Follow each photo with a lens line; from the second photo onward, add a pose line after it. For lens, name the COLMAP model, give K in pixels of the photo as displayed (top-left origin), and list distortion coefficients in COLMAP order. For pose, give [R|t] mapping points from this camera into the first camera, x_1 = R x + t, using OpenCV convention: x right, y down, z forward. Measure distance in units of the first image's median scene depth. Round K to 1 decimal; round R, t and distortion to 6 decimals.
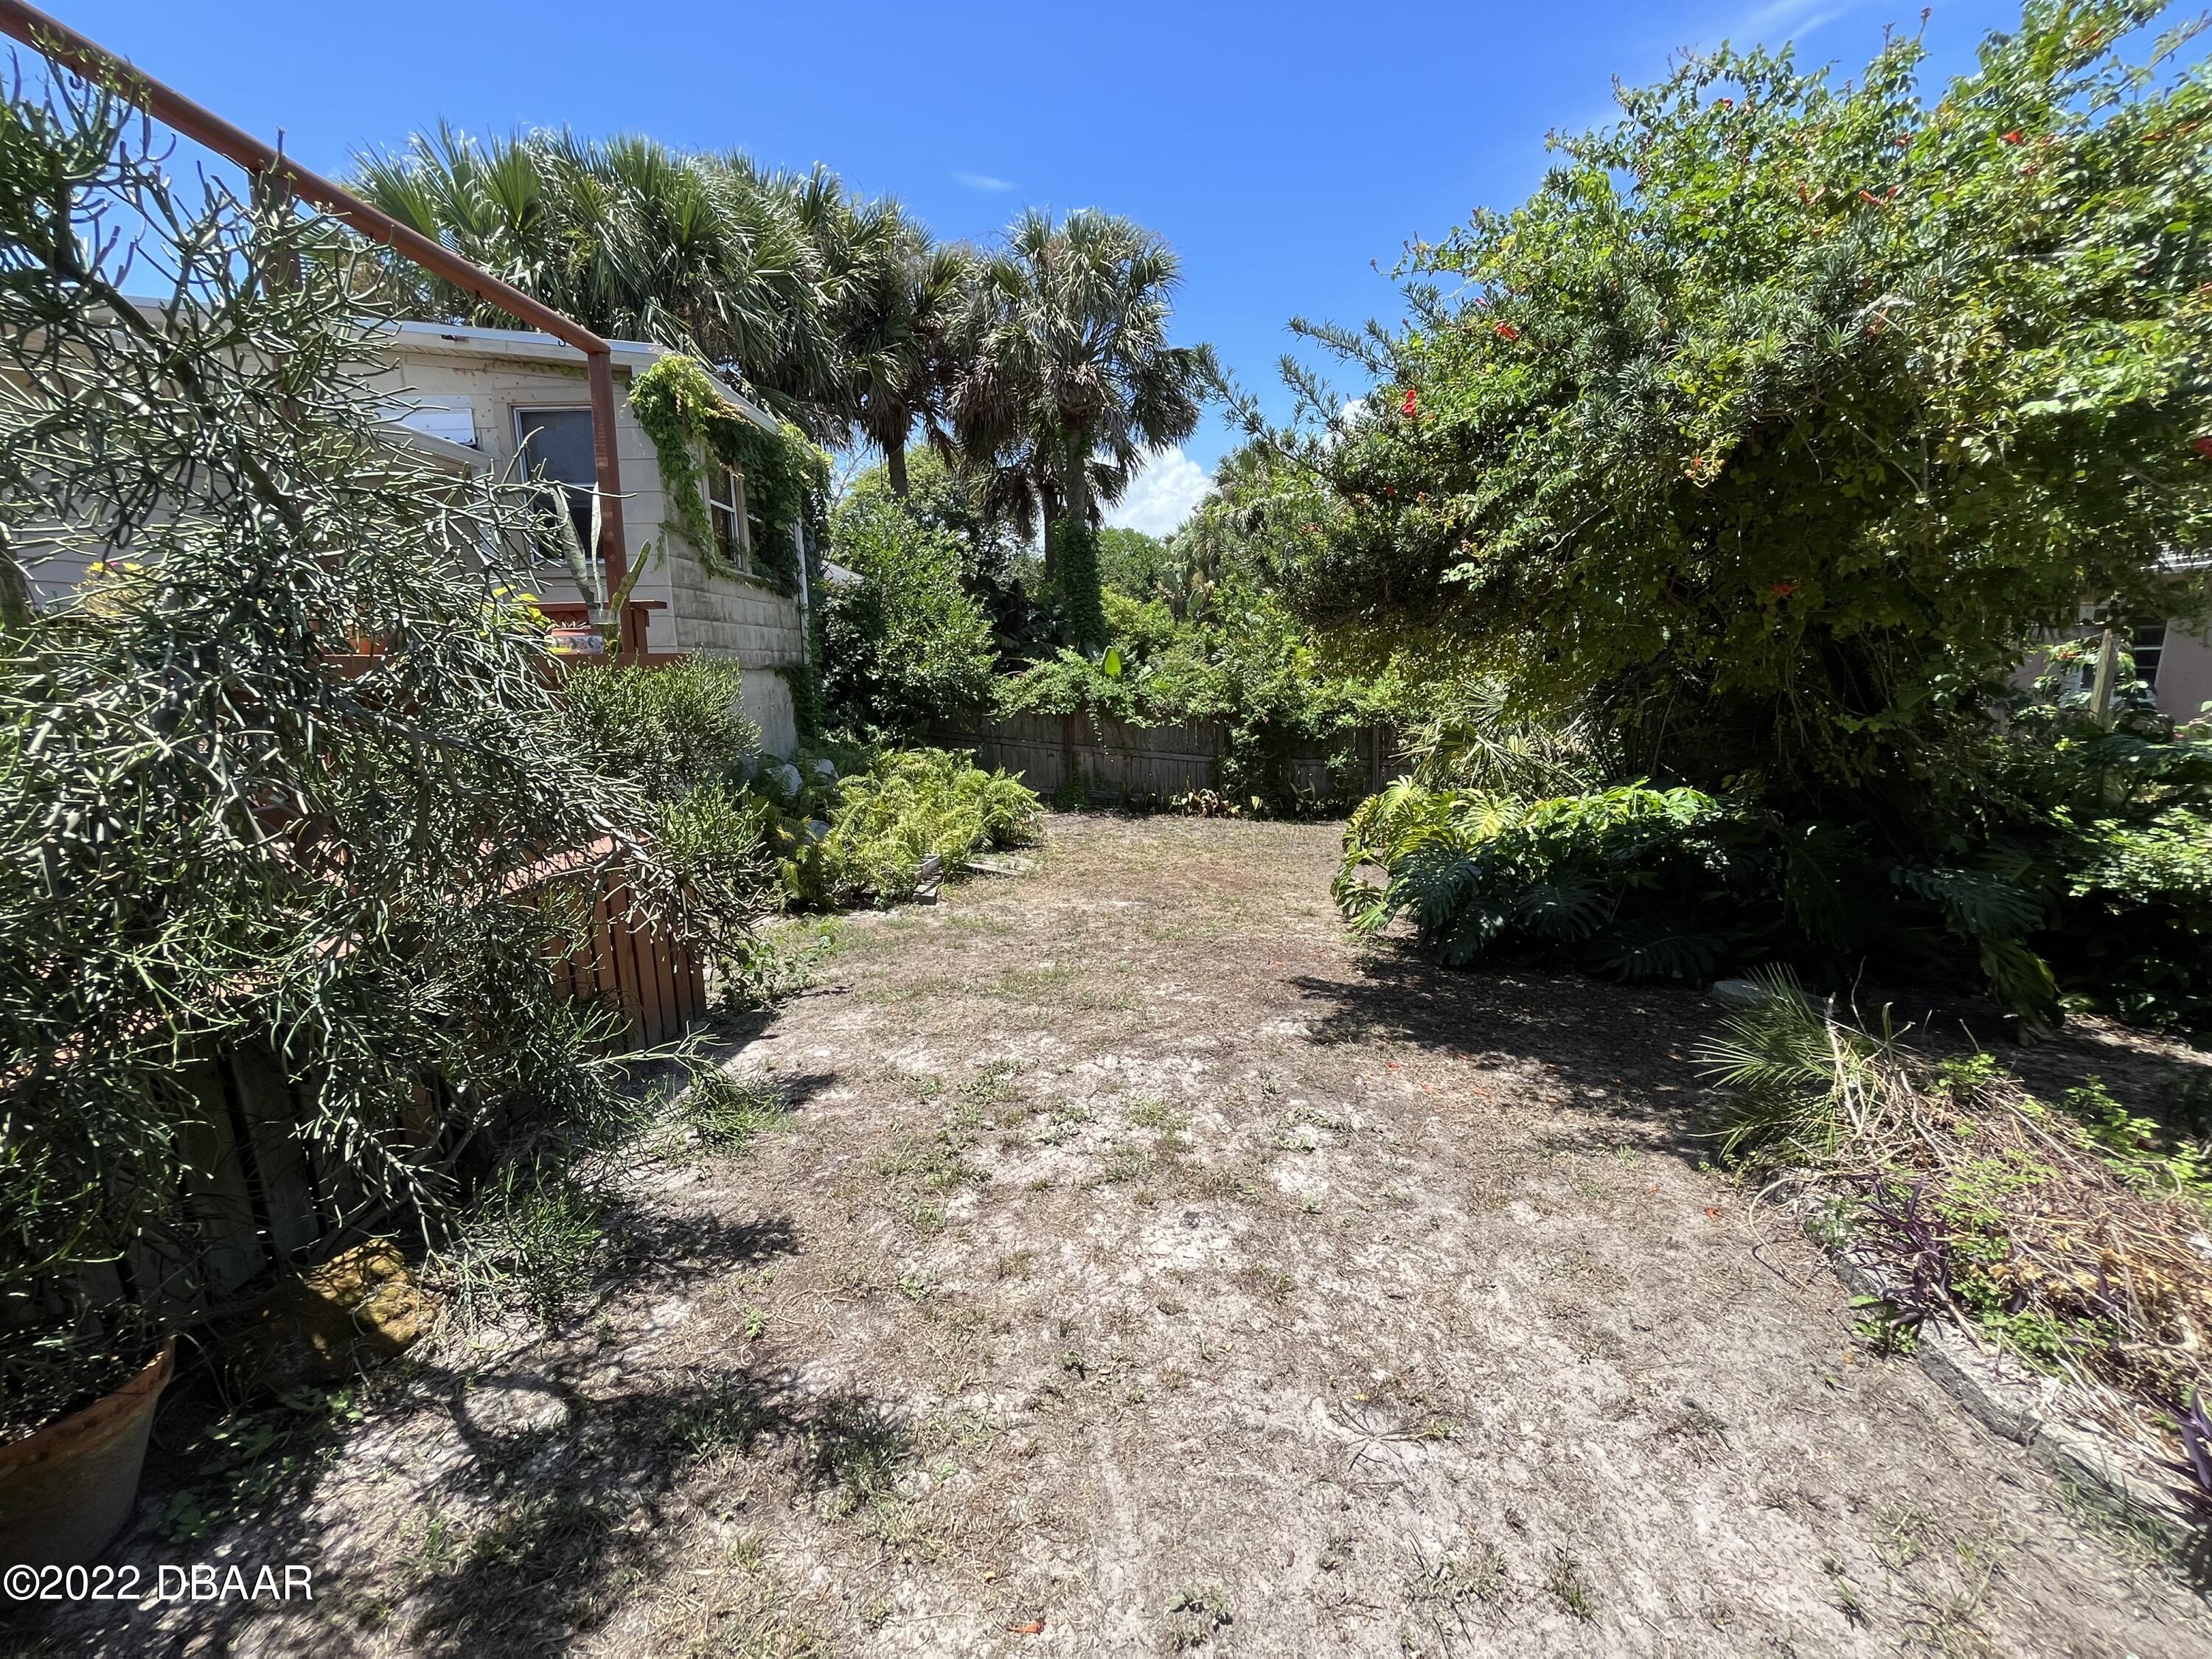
lens RADIAL K [[888.7, 0, 1100.4], [0, 888.7, 823.2], [0, 0, 1]] dist [-0.001373, -0.000839]
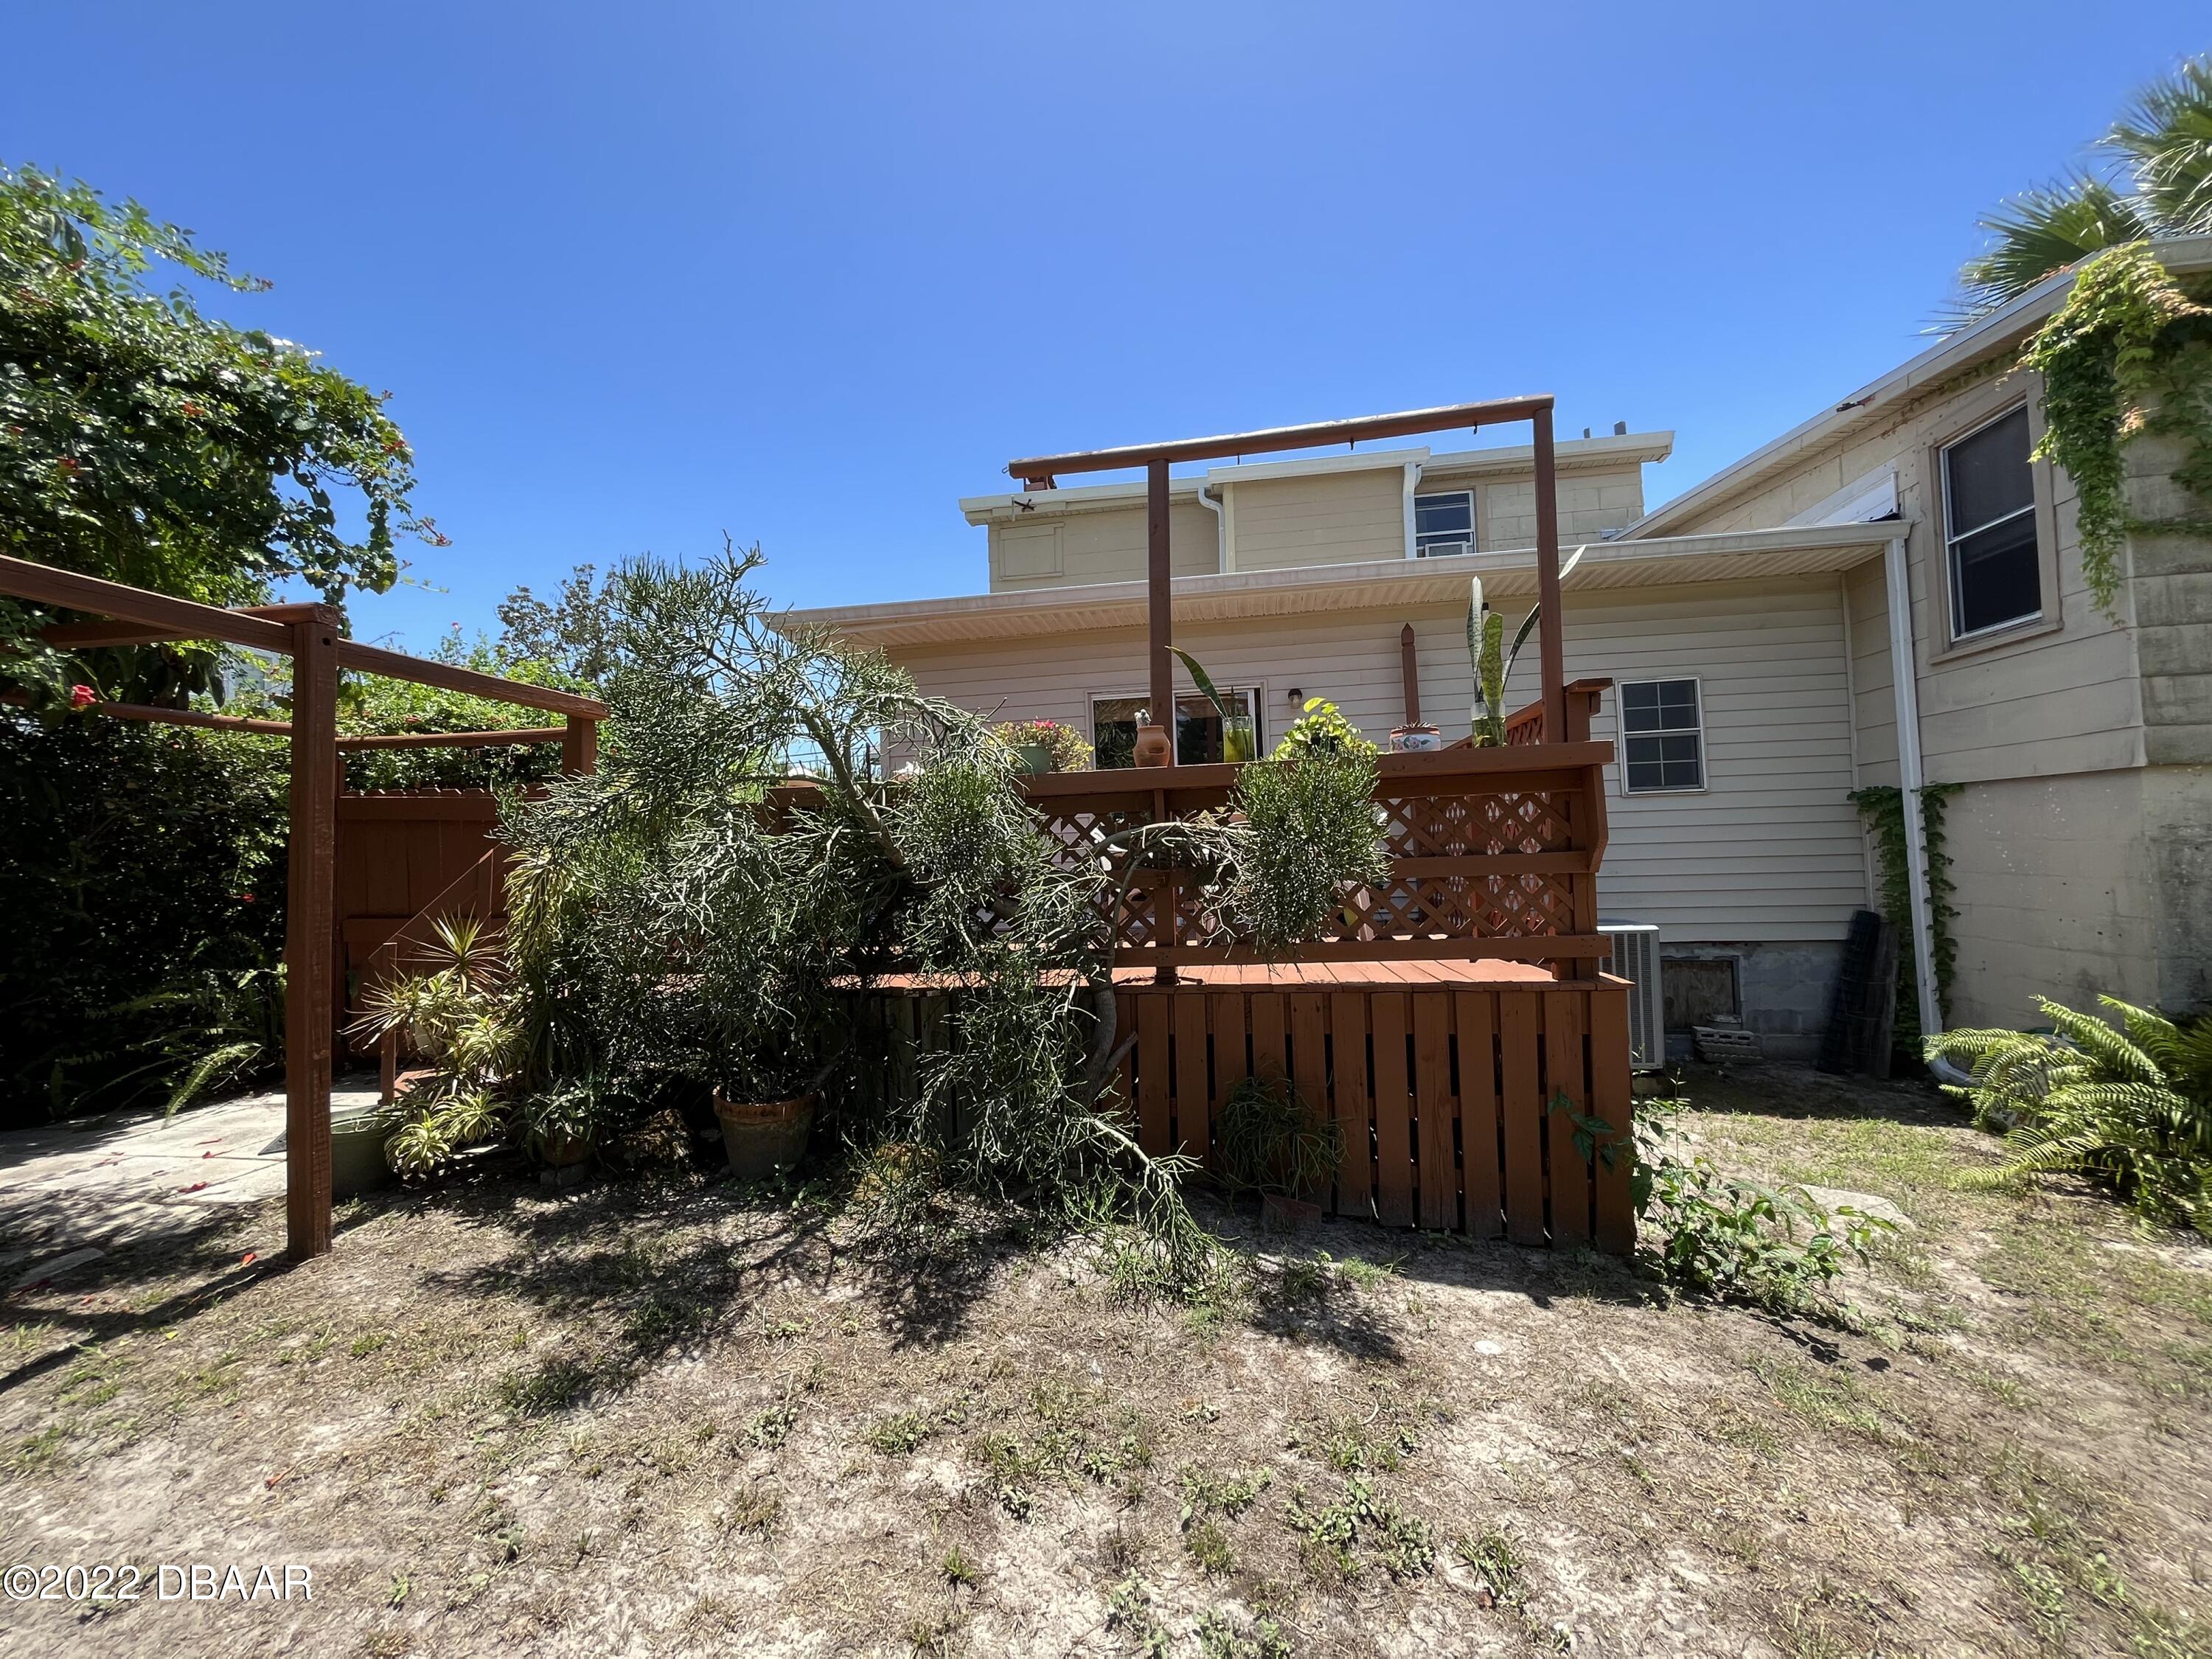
lens RADIAL K [[888.7, 0, 1100.4], [0, 888.7, 823.2], [0, 0, 1]] dist [-0.001373, -0.000839]
pose [[-0.134057, -0.001112, -0.990973, 0.577283], [-0.145651, 0.989161, 0.018594, -0.141525], [0.980212, 0.146828, -0.132766, 1.195292]]
